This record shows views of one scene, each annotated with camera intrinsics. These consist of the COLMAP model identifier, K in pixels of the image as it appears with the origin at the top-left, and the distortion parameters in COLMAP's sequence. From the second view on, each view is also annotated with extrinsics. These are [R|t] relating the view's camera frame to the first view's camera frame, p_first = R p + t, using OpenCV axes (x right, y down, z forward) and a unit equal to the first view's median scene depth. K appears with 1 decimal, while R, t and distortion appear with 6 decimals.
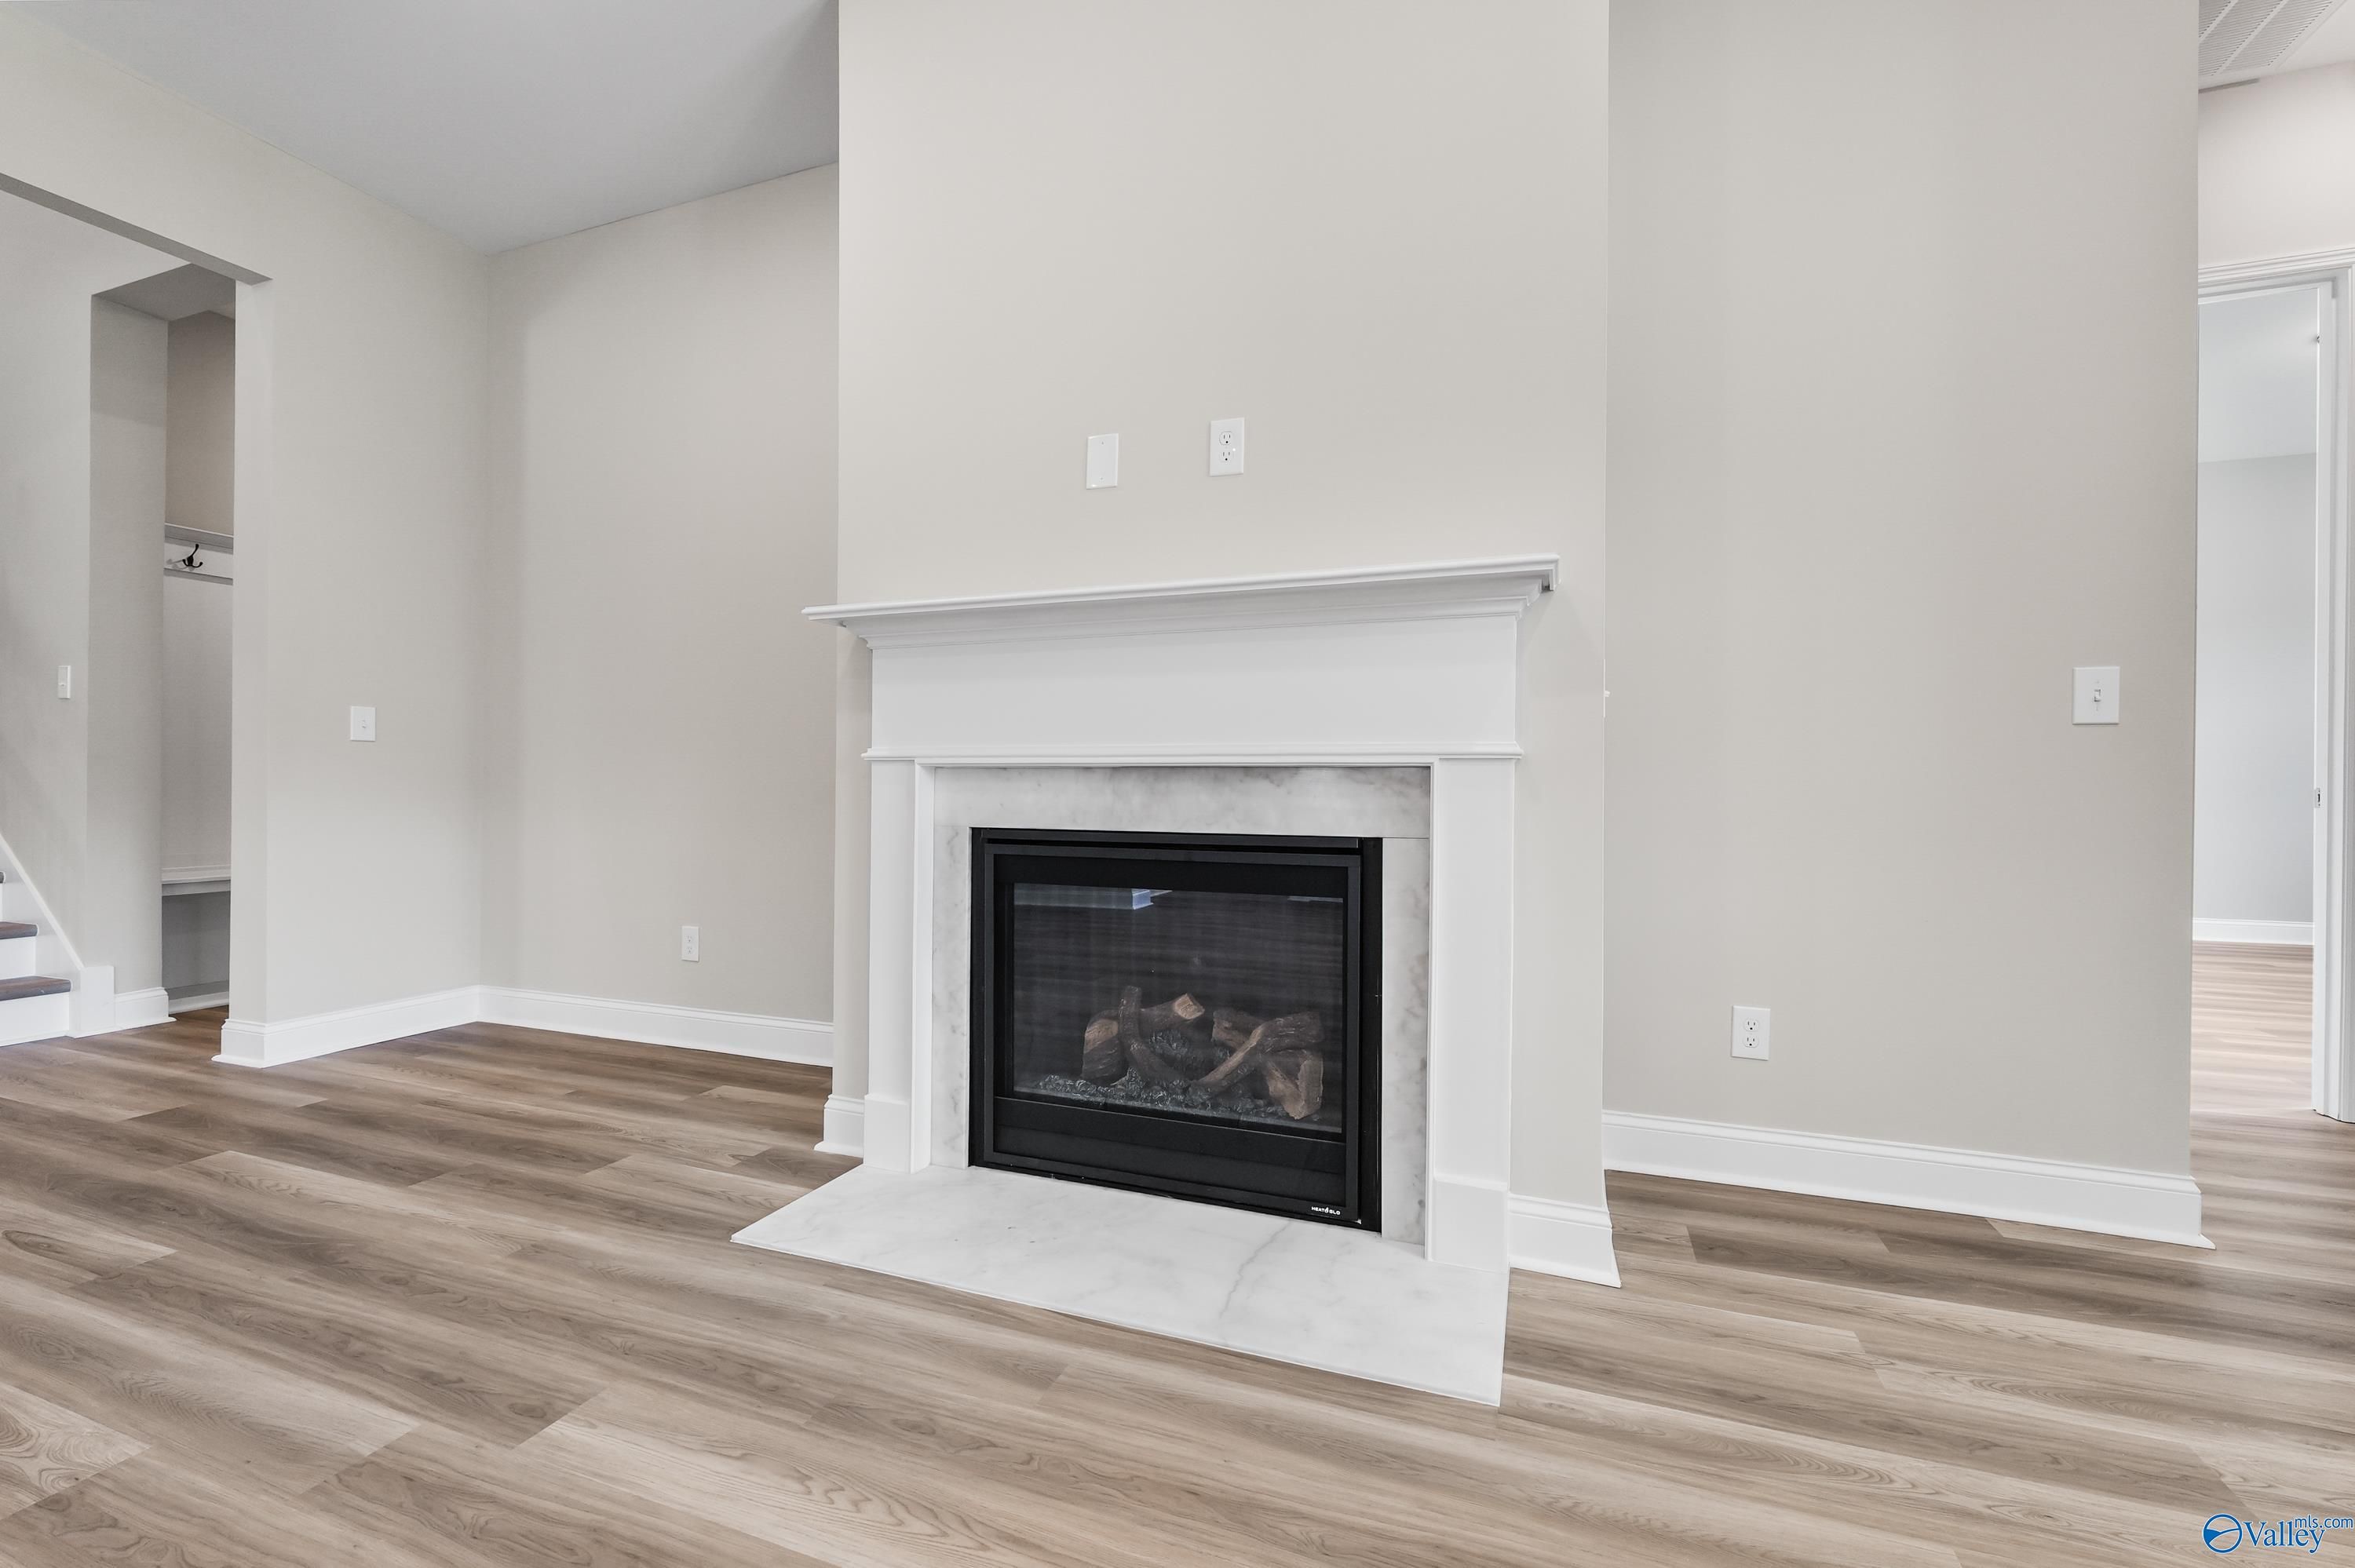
lens RADIAL K [[980.9, 0, 1172.0], [0, 980.9, 790.1], [0, 0, 1]] dist [-0.003780, -0.000056]
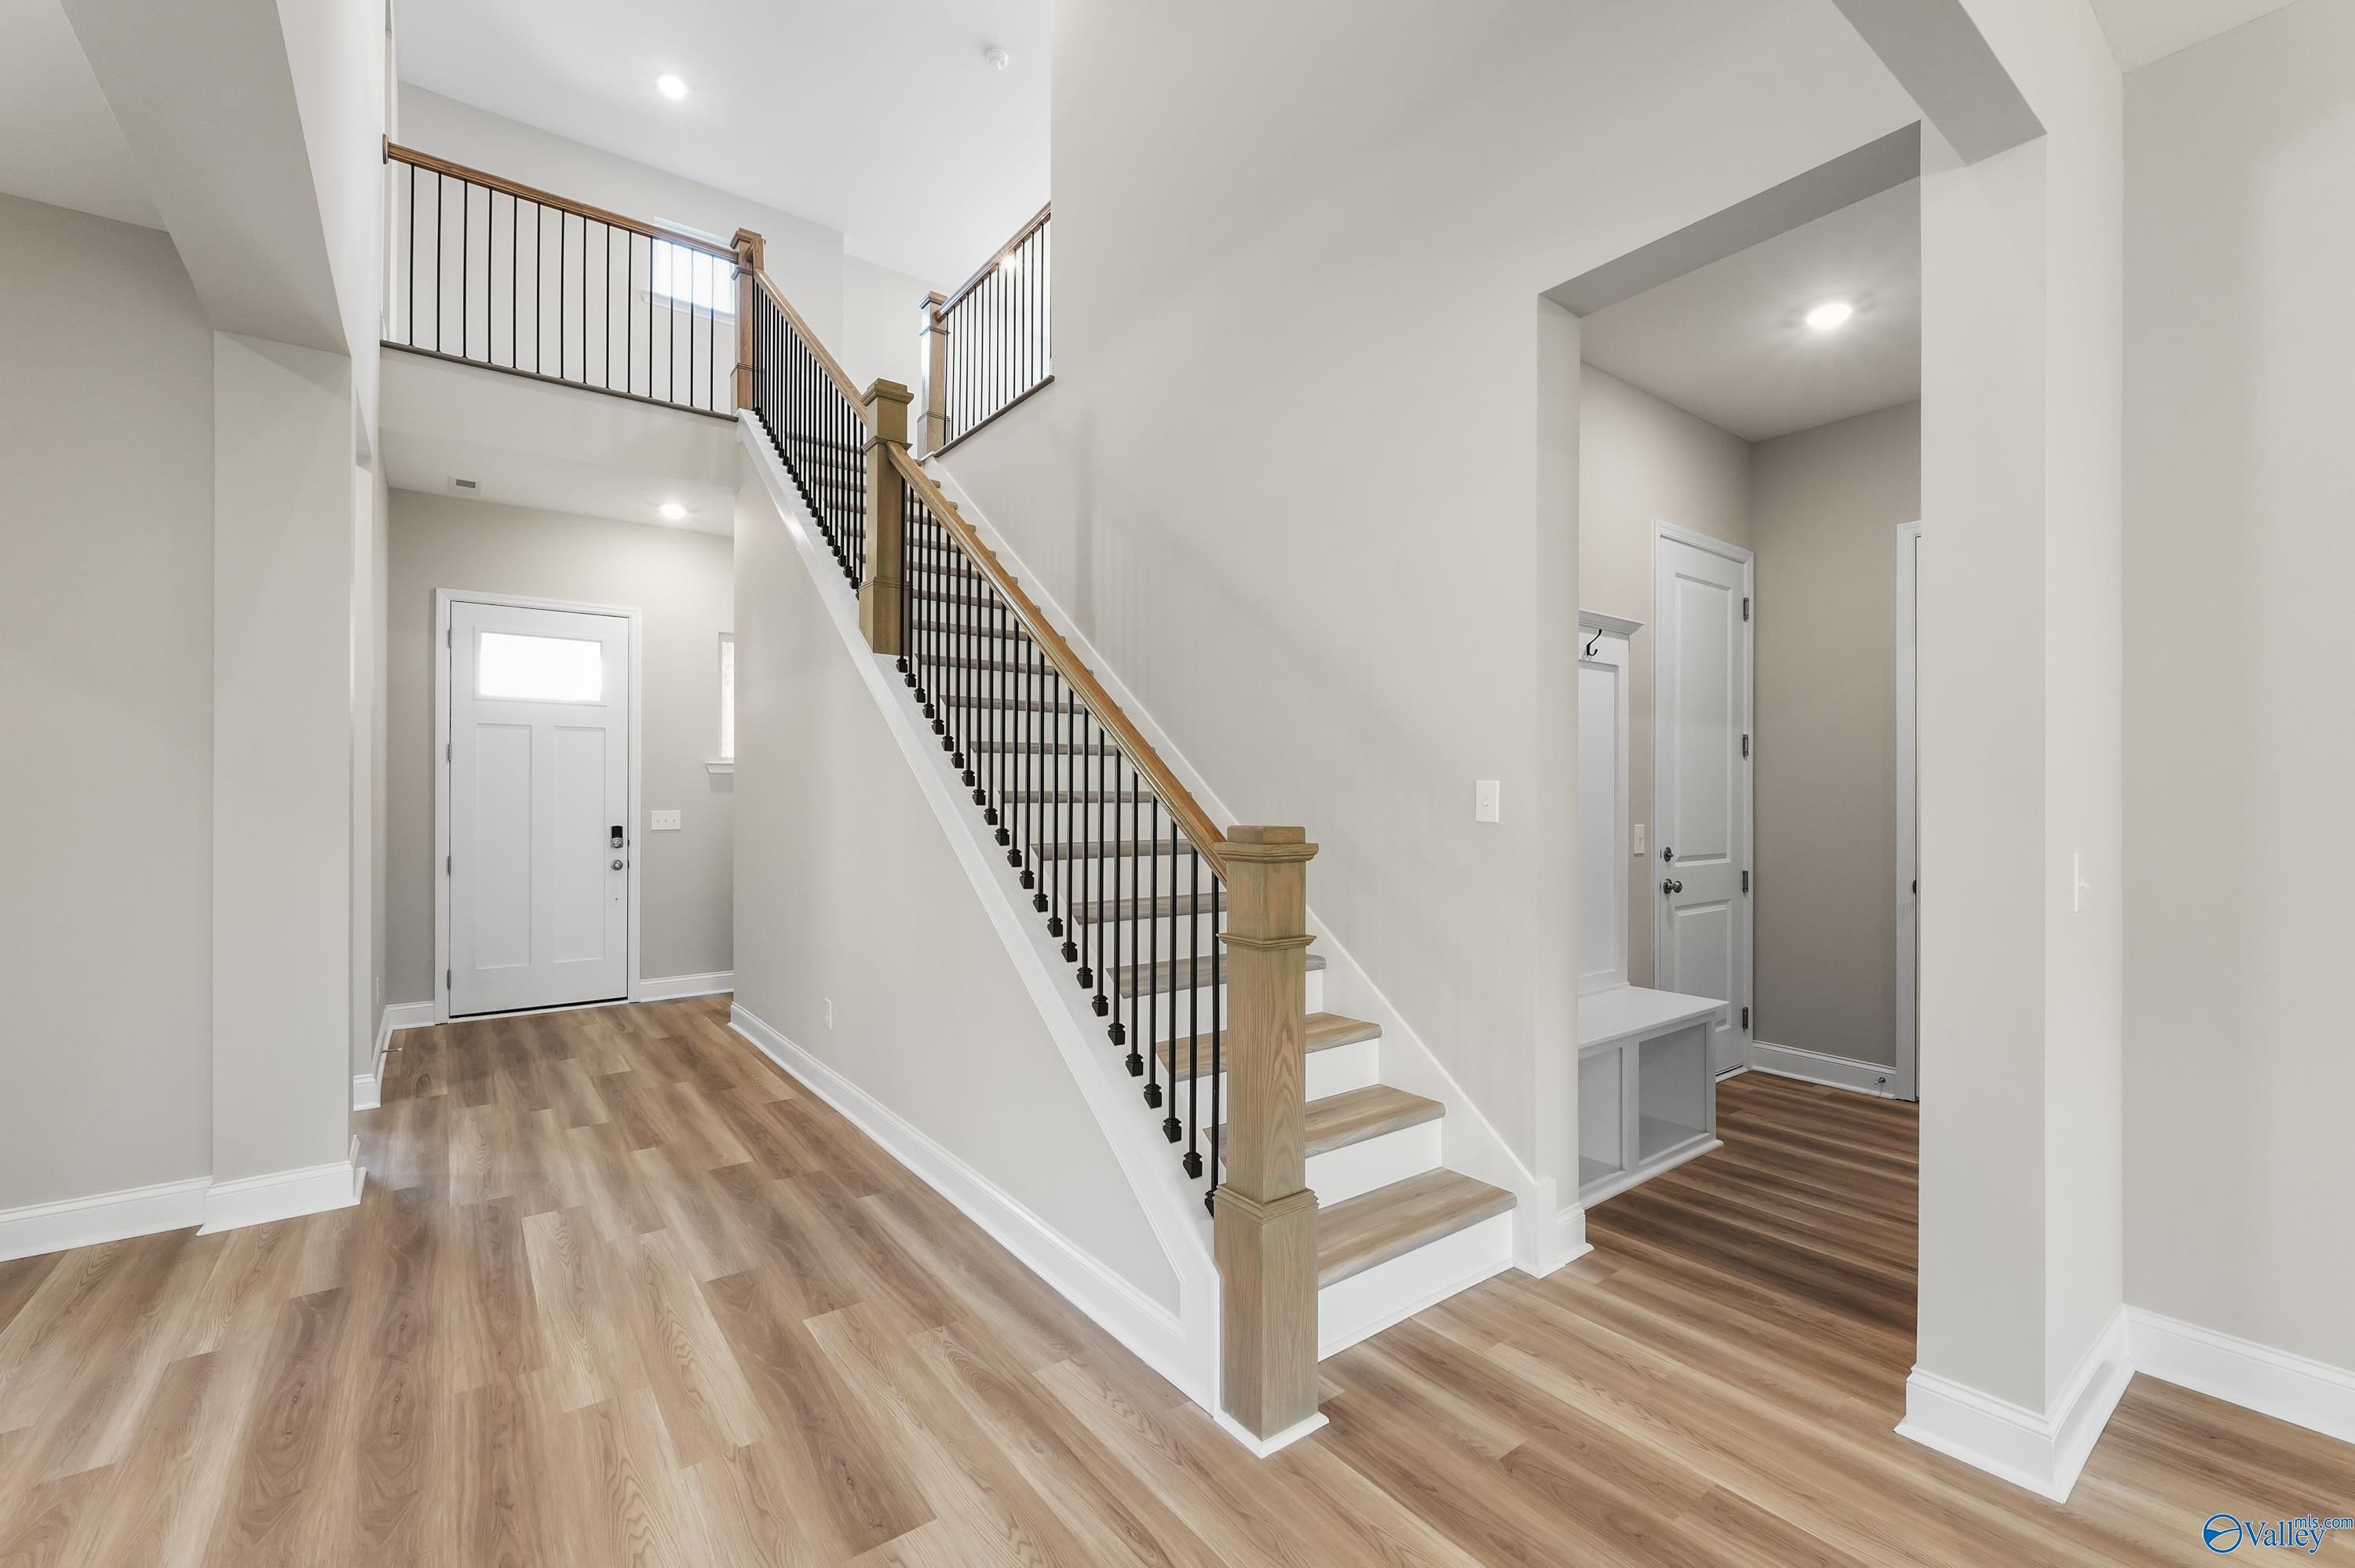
lens RADIAL K [[980.9, 0, 1171.9], [0, 980.9, 783.1], [0, 0, 1]] dist [-0.003780, -0.000056]
pose [[0.850687, -0.006976, -0.525626, -1.500529], [0.000174, 0.999916, -0.012989, -0.185505], [0.525672, 0.010958, 0.850617, 0.316099]]
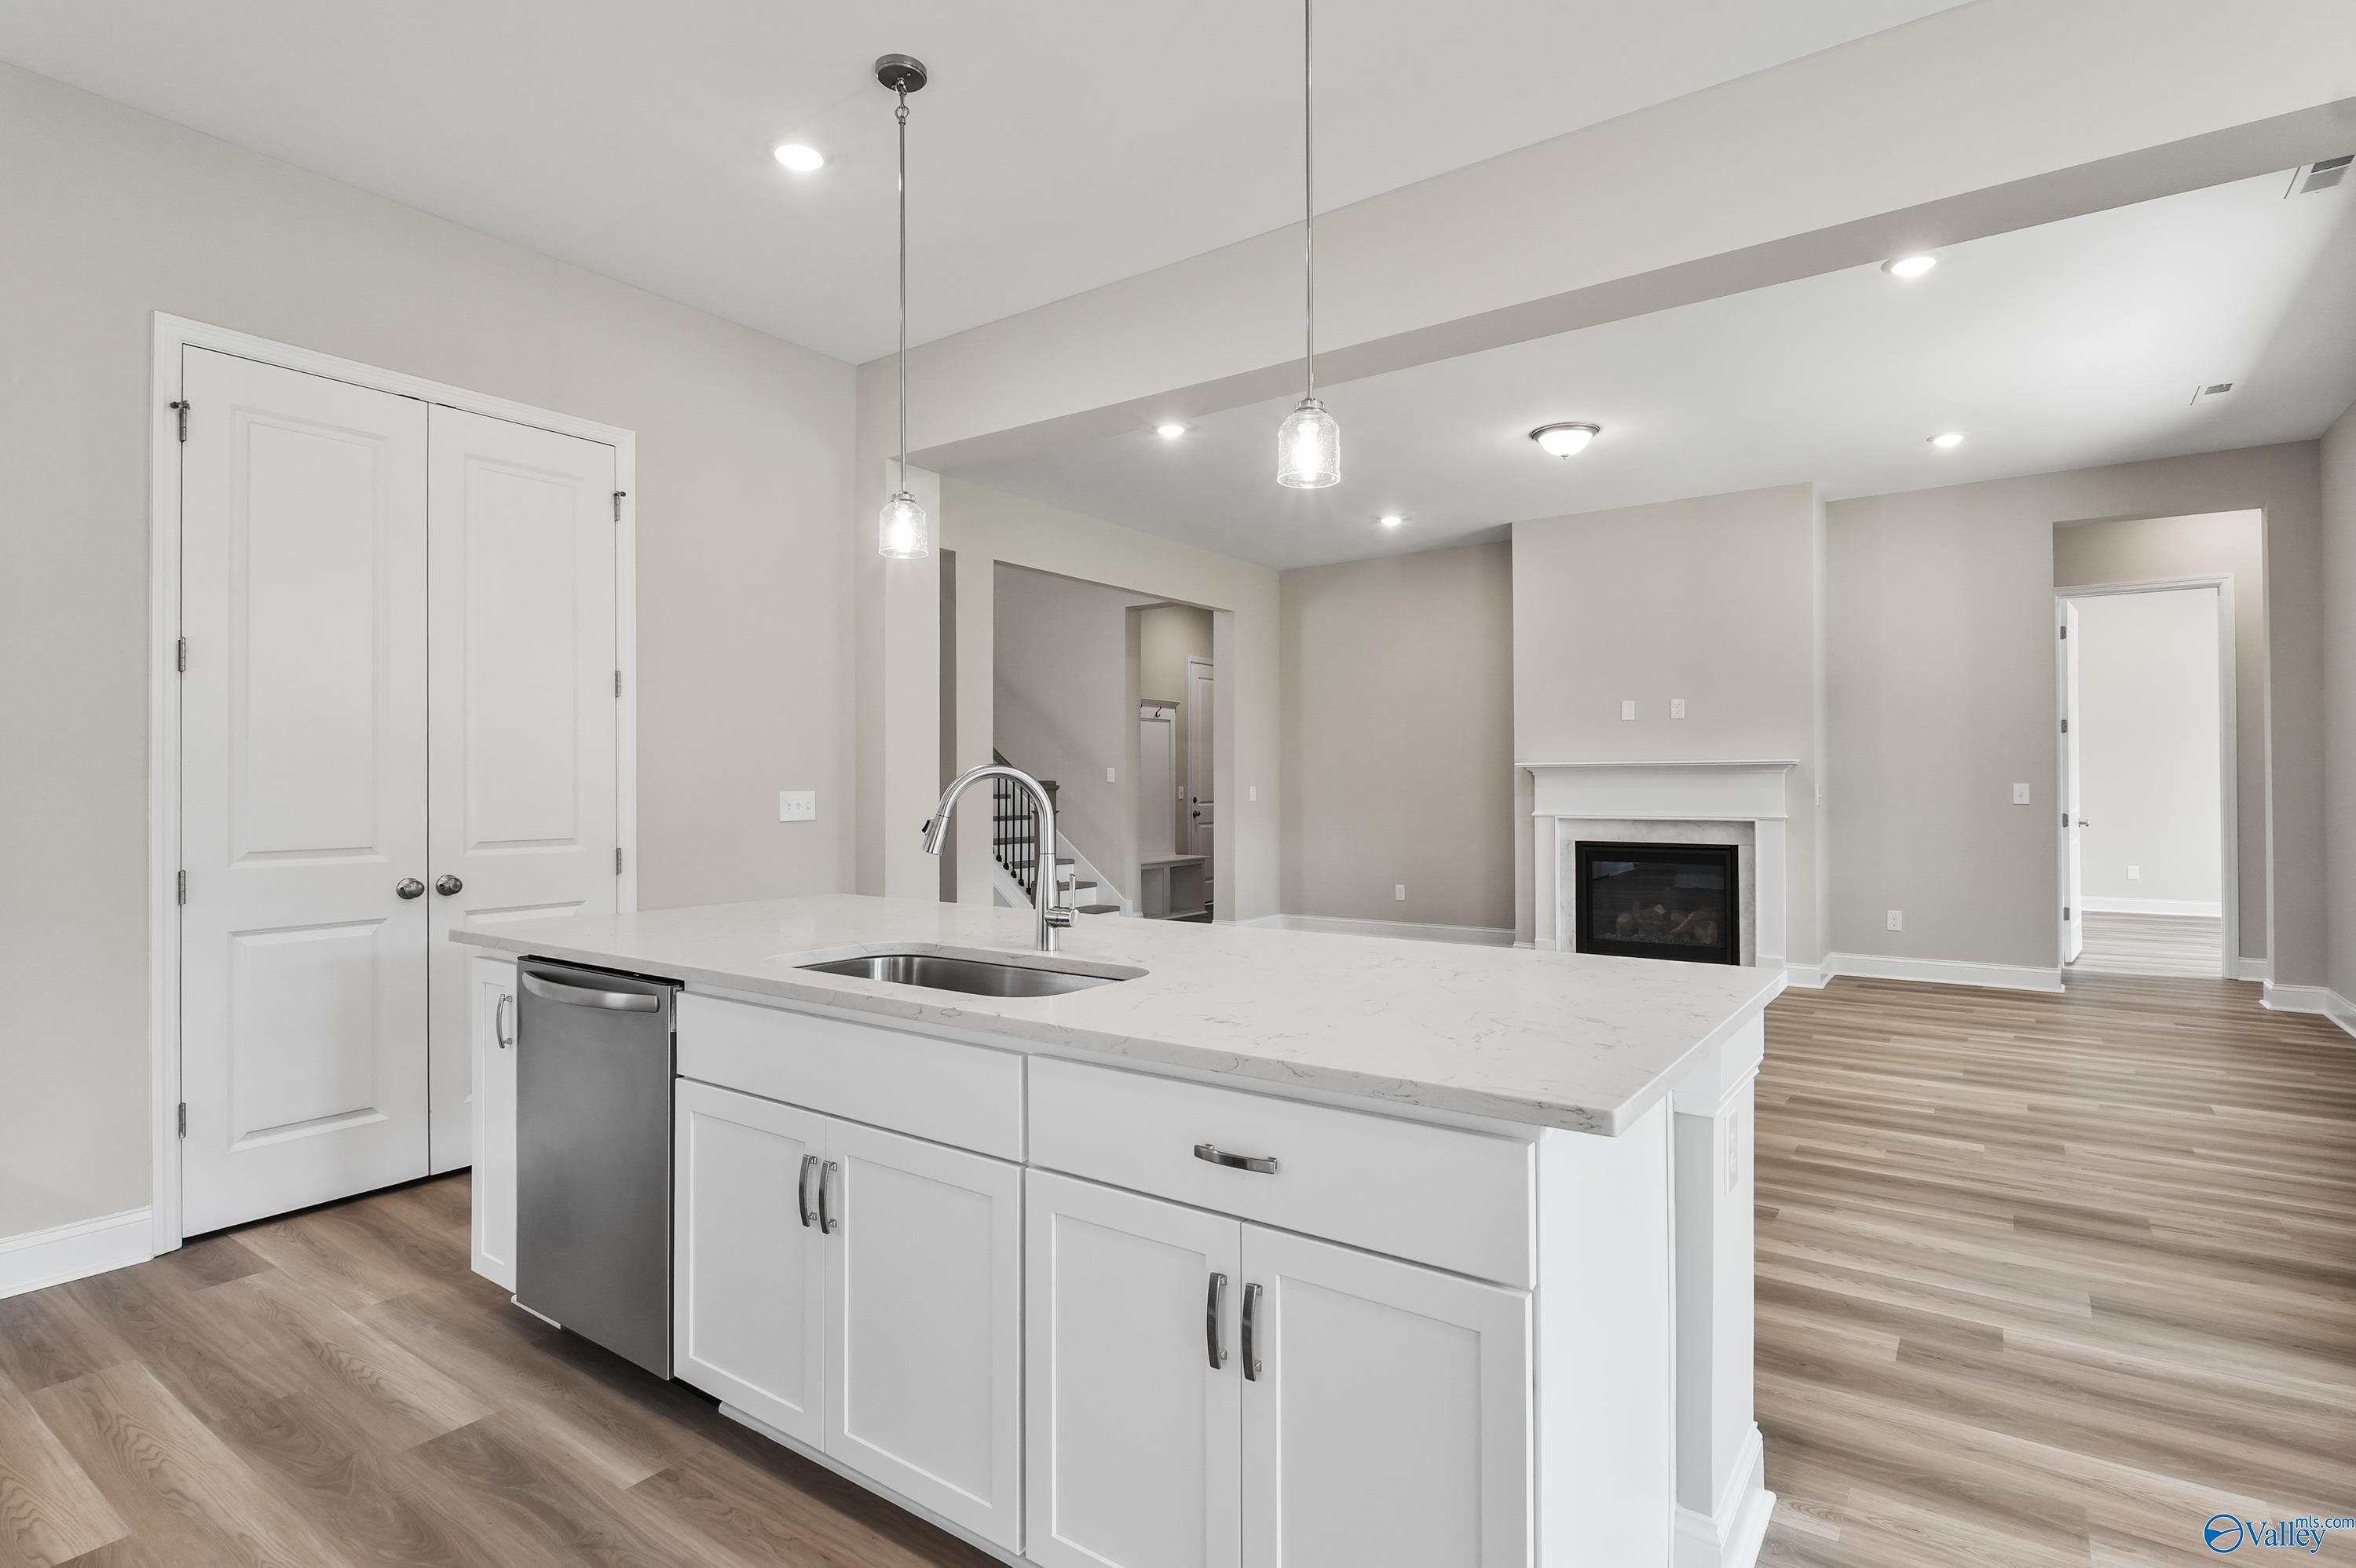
lens RADIAL K [[1177.1, 0, 1164.9], [0, 1177.1, 768.7], [0, 0, 1]] dist [-0.003145, -0.002068]
pose [[0.967997, -0.012756, -0.250639, -0.516510], [0.008660, 0.999810, -0.017437, -0.123312], [0.250814, 0.014709, 0.967923, -2.614589]]
